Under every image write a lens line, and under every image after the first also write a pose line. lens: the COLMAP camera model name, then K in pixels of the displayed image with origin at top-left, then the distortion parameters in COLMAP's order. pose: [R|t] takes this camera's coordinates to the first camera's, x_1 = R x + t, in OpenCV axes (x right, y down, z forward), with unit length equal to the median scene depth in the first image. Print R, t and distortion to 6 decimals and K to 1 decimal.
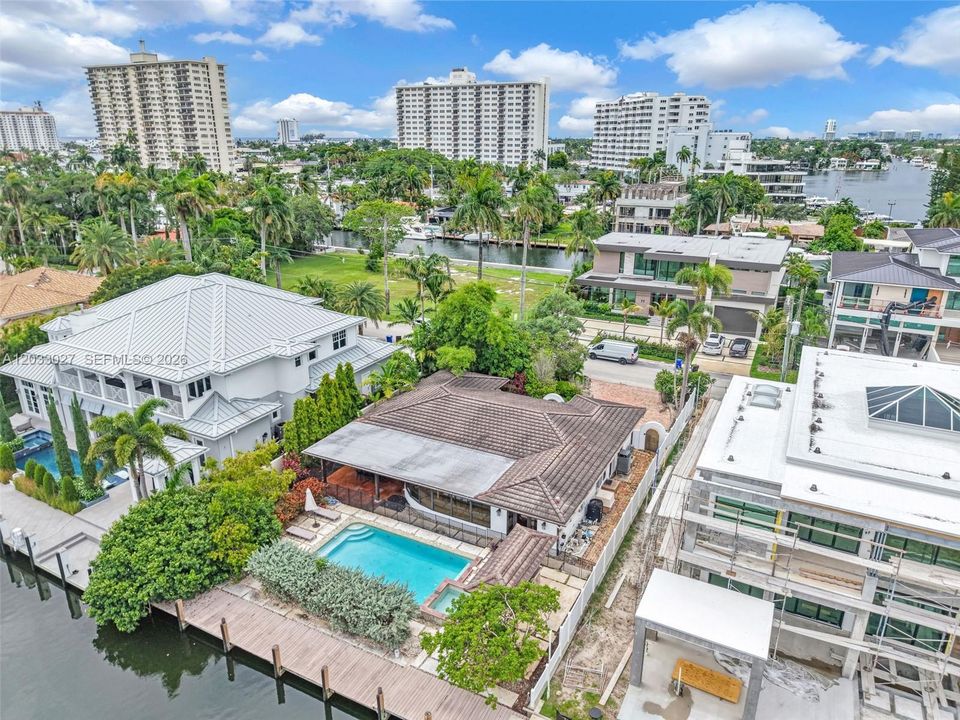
lens RADIAL K [[642.6, 0, 476.7], [0, 642.6, 357.3], [0, 0, 1]] dist [0.008567, -0.004473]
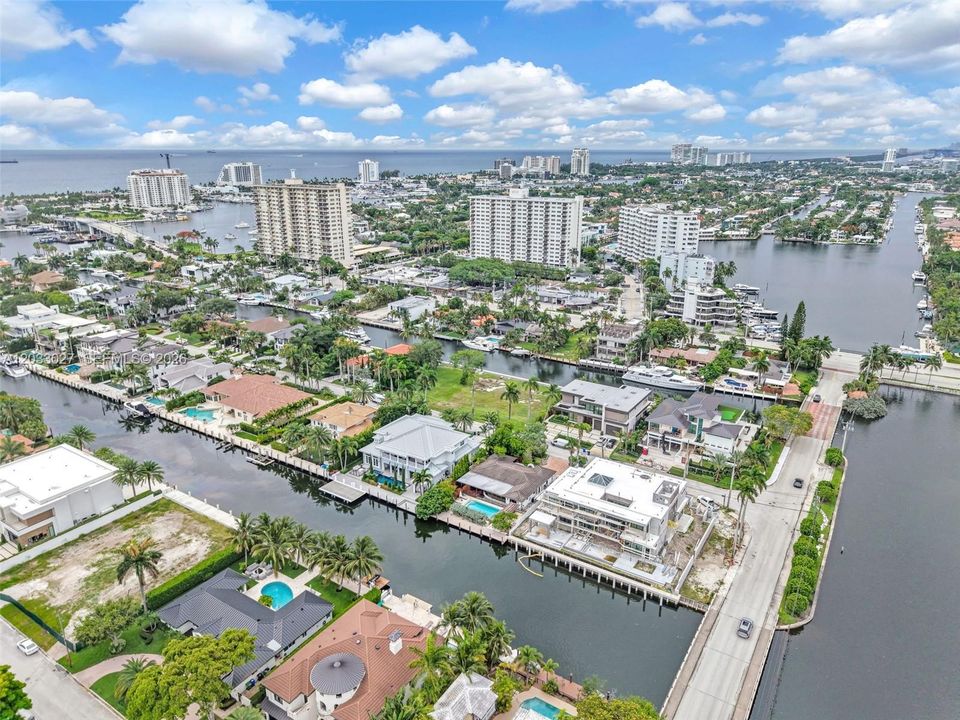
lens RADIAL K [[642.6, 0, 476.7], [0, 642.6, 357.3], [0, 0, 1]] dist [0.008567, -0.004473]
pose [[0.995561, 0.026836, -0.090217, 0.048456], [-0.028052, 0.999532, -0.012235, -0.158624], [0.089846, 0.014711, 0.995847, -0.815105]]
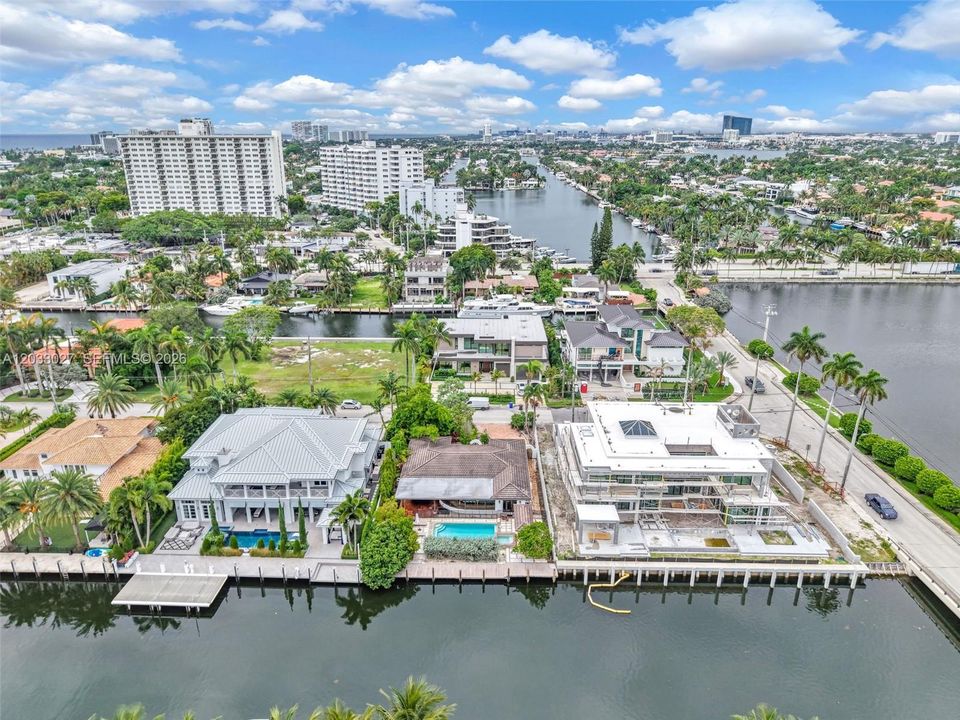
lens RADIAL K [[642.6, 0, 476.7], [0, 642.6, 357.3], [0, 0, 1]] dist [0.008567, -0.004473]
pose [[0.892155, -0.149943, 0.426117, -0.255275], [0.146230, 0.988374, 0.041631, -0.104141], [-0.427406, 0.025170, 0.903709, -0.292474]]
